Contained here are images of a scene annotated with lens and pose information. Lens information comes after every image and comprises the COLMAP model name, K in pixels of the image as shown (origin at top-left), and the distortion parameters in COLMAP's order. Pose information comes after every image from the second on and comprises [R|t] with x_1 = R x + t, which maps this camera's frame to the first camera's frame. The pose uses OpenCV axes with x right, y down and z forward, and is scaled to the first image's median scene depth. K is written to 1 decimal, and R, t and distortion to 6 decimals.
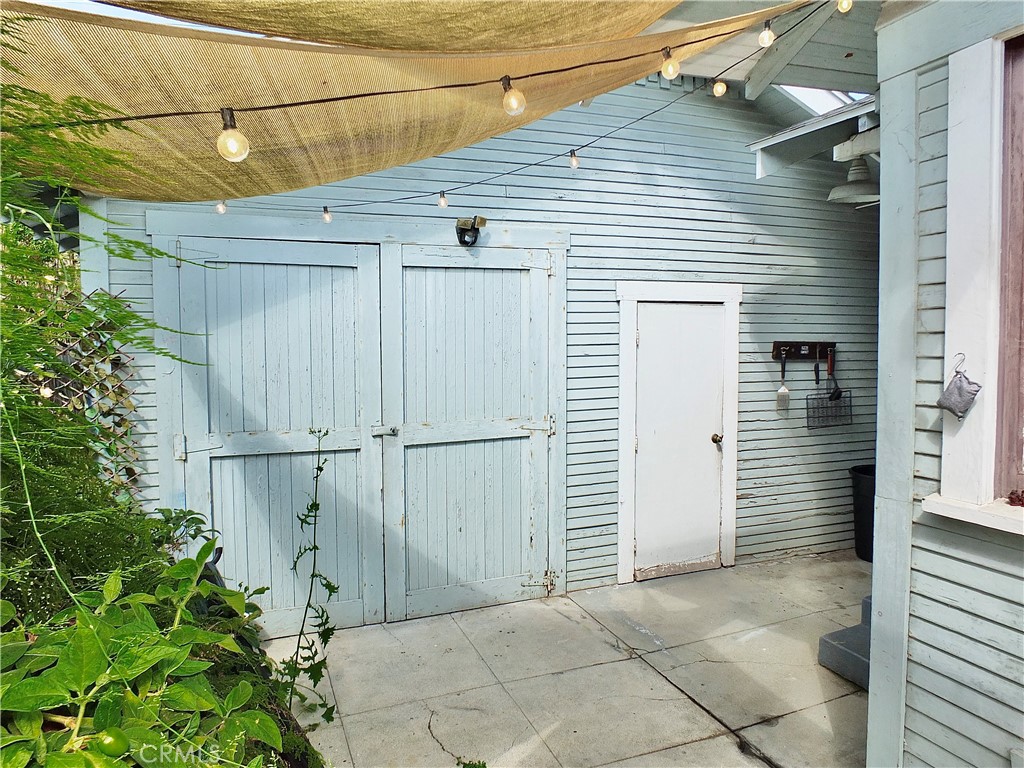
lens RADIAL K [[705.7, 0, 510.1], [0, 705.7, 379.1], [0, 0, 1]] dist [-0.022653, 0.000031]
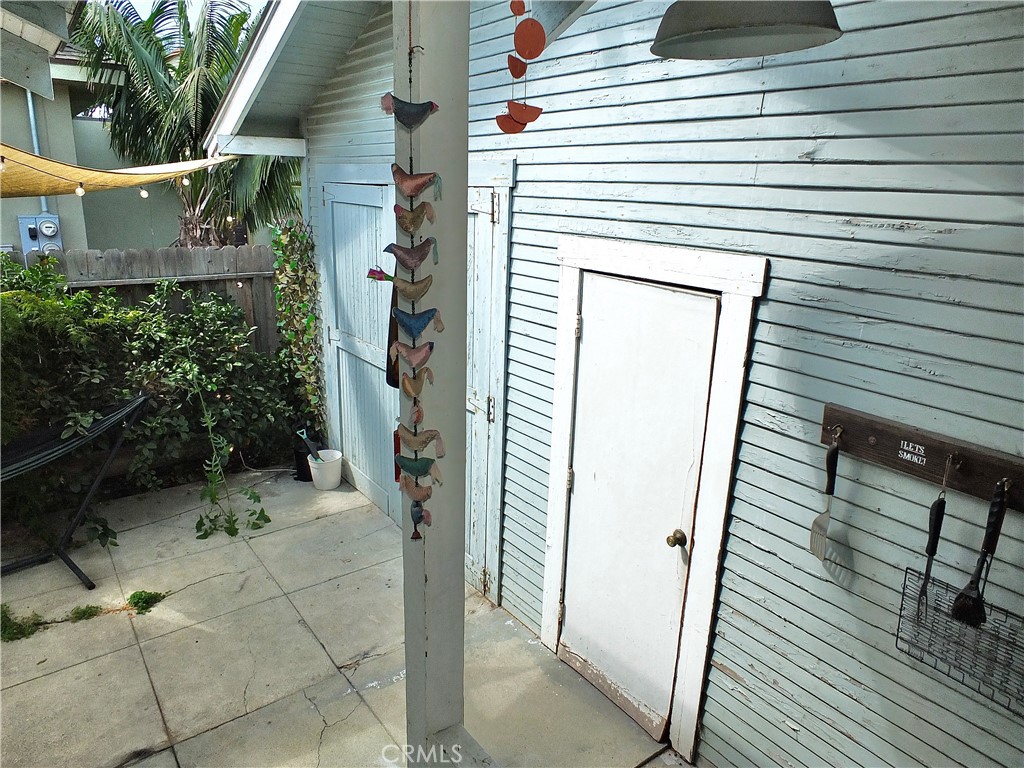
lens RADIAL K [[705.7, 0, 510.1], [0, 705.7, 379.1], [0, 0, 1]] dist [-0.022653, 0.000031]
pose [[0.254579, 0.274314, -0.927330, 0.730686], [-0.082093, 0.961594, 0.261912, -0.165646], [0.963561, 0.009450, 0.267321, 0.727544]]
